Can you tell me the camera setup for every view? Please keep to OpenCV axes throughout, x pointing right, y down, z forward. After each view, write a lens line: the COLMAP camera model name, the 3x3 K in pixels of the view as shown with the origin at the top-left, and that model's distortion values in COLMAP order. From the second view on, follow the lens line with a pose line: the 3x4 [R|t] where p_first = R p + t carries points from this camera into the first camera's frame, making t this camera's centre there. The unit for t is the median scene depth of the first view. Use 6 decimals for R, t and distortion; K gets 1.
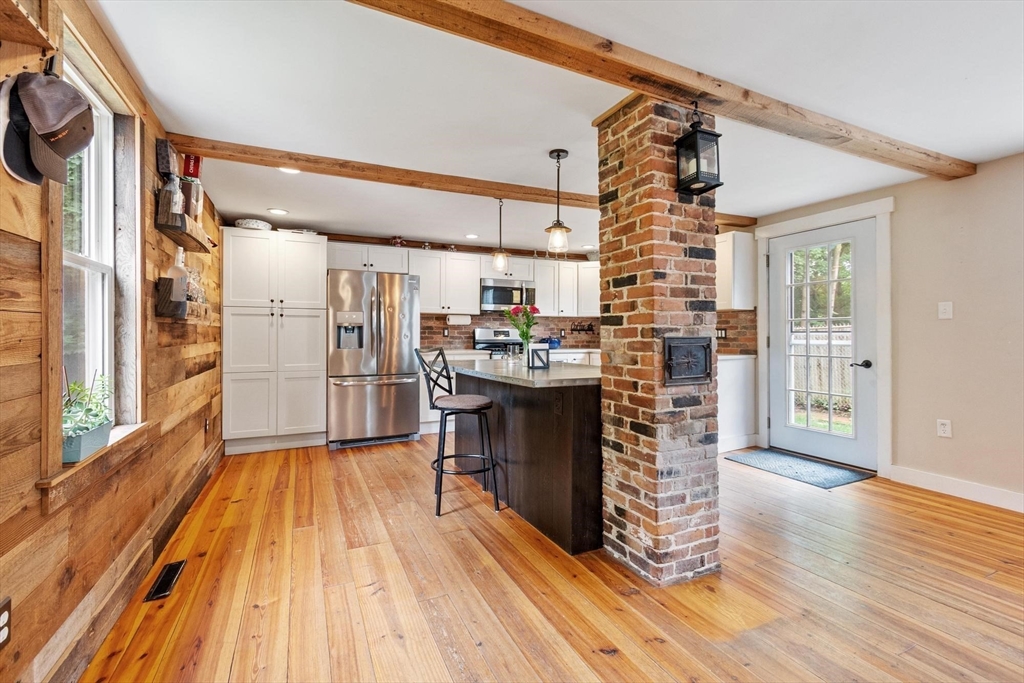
lens RADIAL K [[452.0, 0, 519.7], [0, 452.0, 331.6], [0, 0, 1]] dist [0.001200, -0.000026]
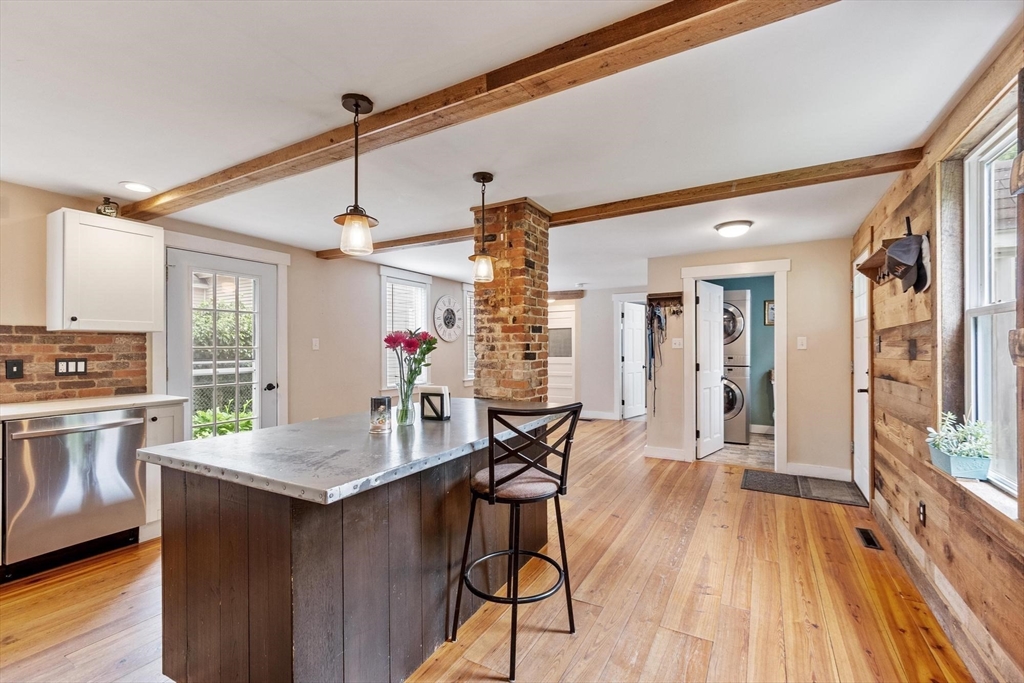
lens RADIAL K [[442.4, 0, 509.7], [0, 442.4, 345.4], [0, 0, 1]] dist [0.001799, 0.000542]
pose [[-0.564532, 0.004764, 0.825397, -0.888859], [-0.002018, 0.999972, -0.007151, -0.048710], [-0.825408, -0.005702, -0.564507, 1.871144]]
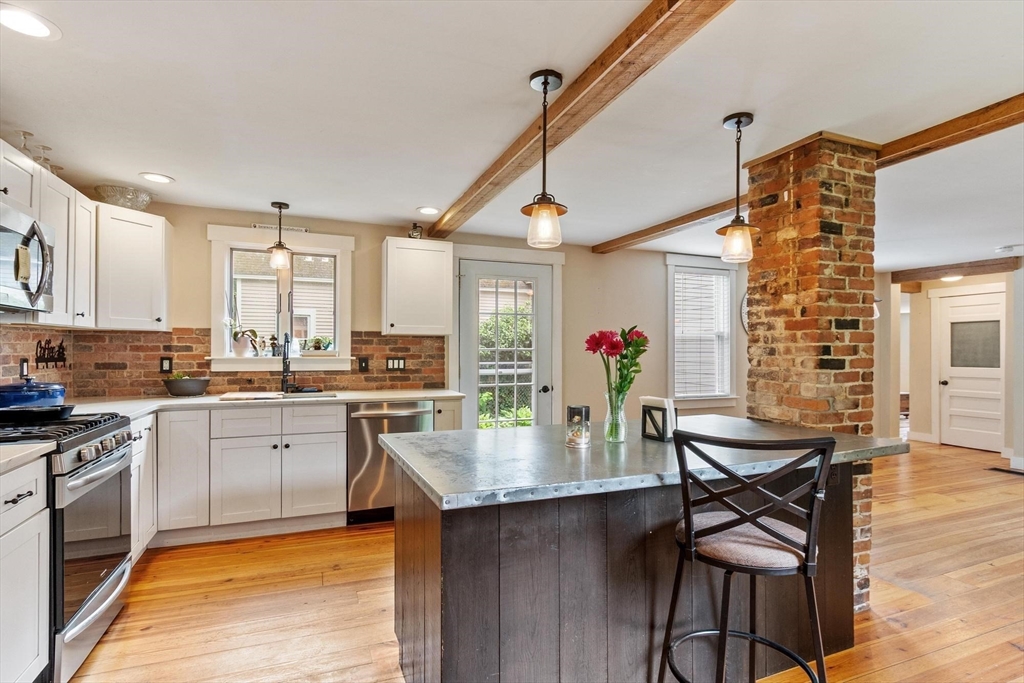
lens RADIAL K [[510.2, 0, 510.3], [0, 510.2, 348.9], [0, 0, 1]] dist [0.001209, 0.000039]
pose [[0.070973, 0.001830, 0.997477, -0.912780], [-0.009748, 0.999952, -0.001141, -0.049268], [-0.997431, -0.009643, 0.070987, 1.642529]]
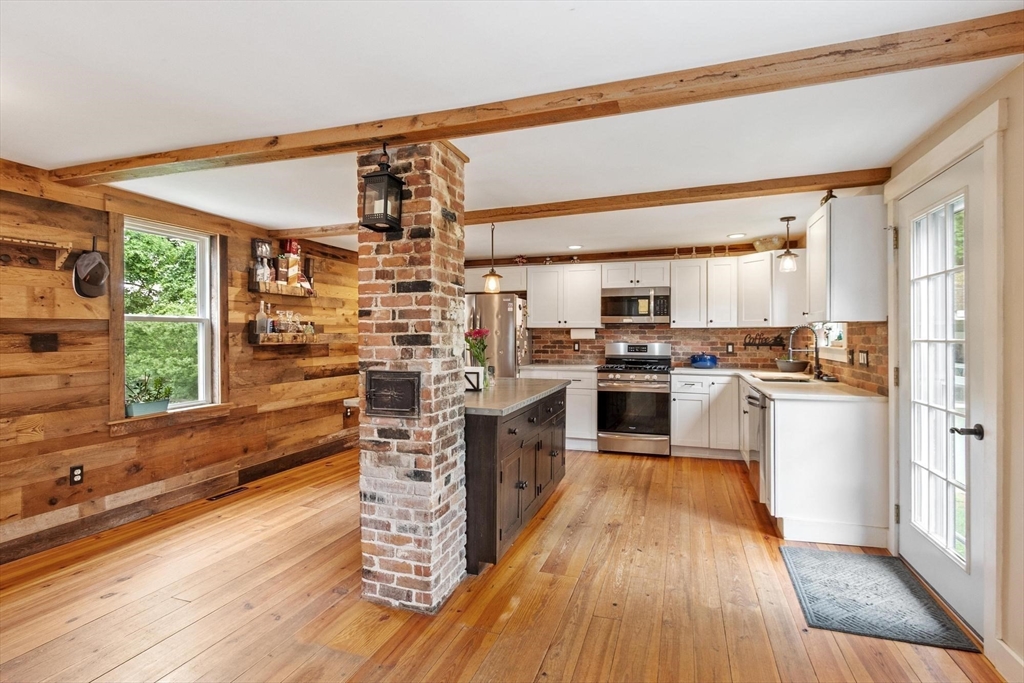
lens RADIAL K [[506.5, 0, 509.3], [0, 506.5, 335.8], [0, 0, 1]] dist [0.003177, -0.000128]
pose [[0.705846, 0.000341, -0.708365, 1.311443], [0.003520, 0.999986, 0.003988, -0.068127], [0.708357, -0.005308, 0.705835, 0.358561]]
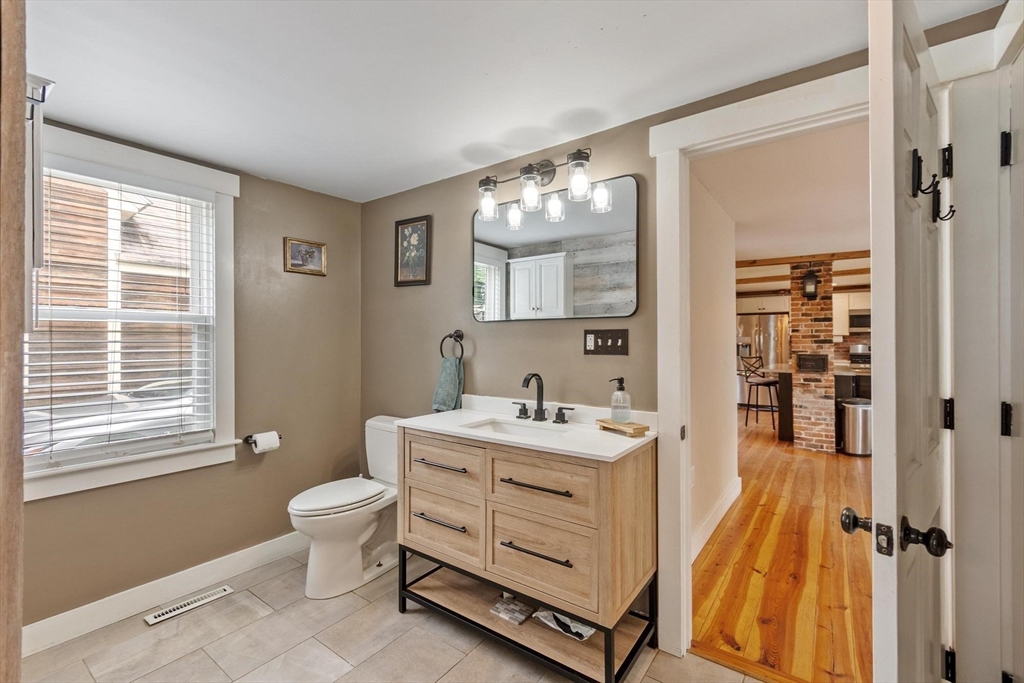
lens RADIAL K [[452.1, 0, 508.5], [0, 452.1, 342.2], [0, 0, 1]] dist [0.003333, 0.001303]
pose [[0.471197, -0.003368, -0.882022, 1.706527], [0.008851, 0.999960, 0.000911, -0.068722], [0.881984, -0.008236, 0.471208, -1.580056]]
